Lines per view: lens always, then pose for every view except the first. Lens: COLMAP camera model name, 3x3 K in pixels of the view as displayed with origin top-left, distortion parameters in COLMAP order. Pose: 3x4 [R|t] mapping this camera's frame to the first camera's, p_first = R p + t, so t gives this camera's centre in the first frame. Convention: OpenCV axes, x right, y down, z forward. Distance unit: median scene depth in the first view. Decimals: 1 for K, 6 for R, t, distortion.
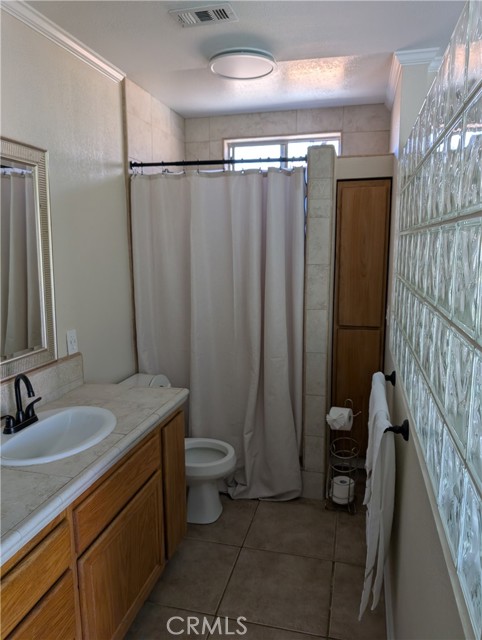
lens RADIAL K [[468.4, 0, 239.9], [0, 468.4, 323.5], [0, 0, 1]] dist [-0.000838, 0.000615]
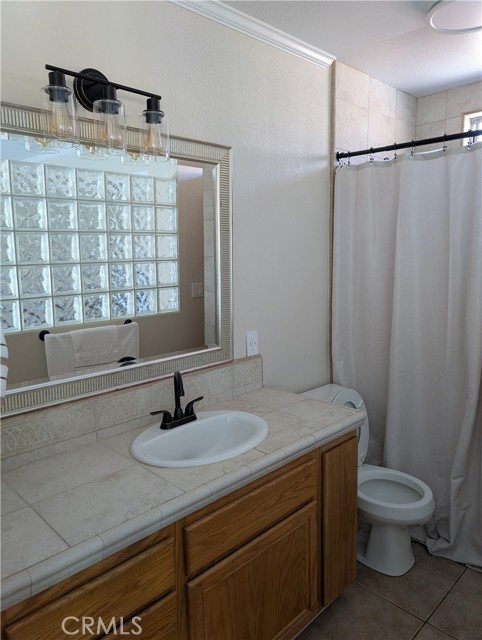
lens RADIAL K [[463.2, 0, 241.0], [0, 463.2, 320.0], [0, 0, 1]] dist [0.012540, -0.006930]
pose [[0.855319, 0.065397, -0.513957, 0.111437], [-0.071711, 0.997397, 0.007571, -0.014309], [0.513114, 0.030381, 0.857782, 0.158687]]
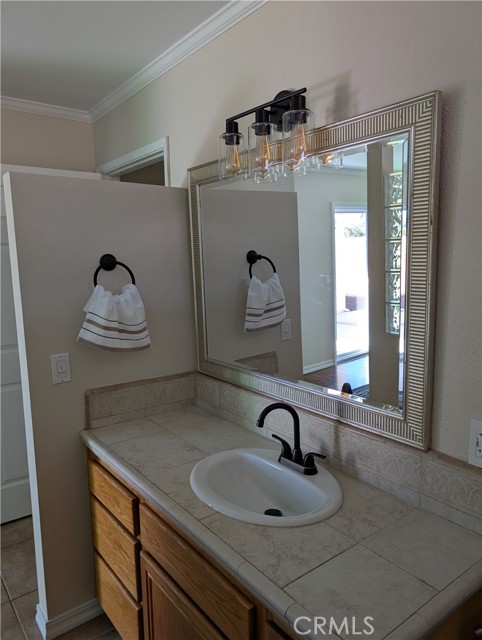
lens RADIAL K [[459.2, 0, 241.0], [0, 459.2, 320.0], [0, 0, 1]] dist [0.013163, -0.004664]
pose [[-0.613097, 0.105691, -0.782906, 0.176766], [-0.122255, 0.966379, 0.226199, -0.168792], [0.780491, 0.234396, -0.579563, 1.032341]]
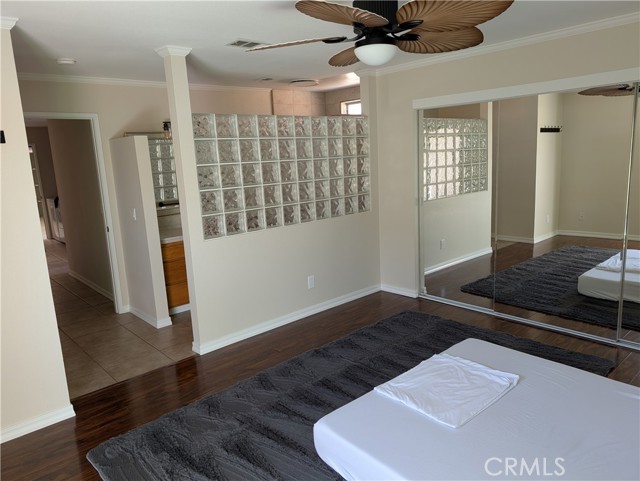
lens RADIAL K [[459.2, 0, 320.0], [0, 459.2, 240.5], [0, 0, 1]] dist [0.013163, -0.004664]
pose [[0.832313, 0.070806, -0.549765, 1.429087], [-0.053233, 0.997434, 0.047872, 0.111682], [0.551744, -0.010579, 0.833946, -0.881365]]
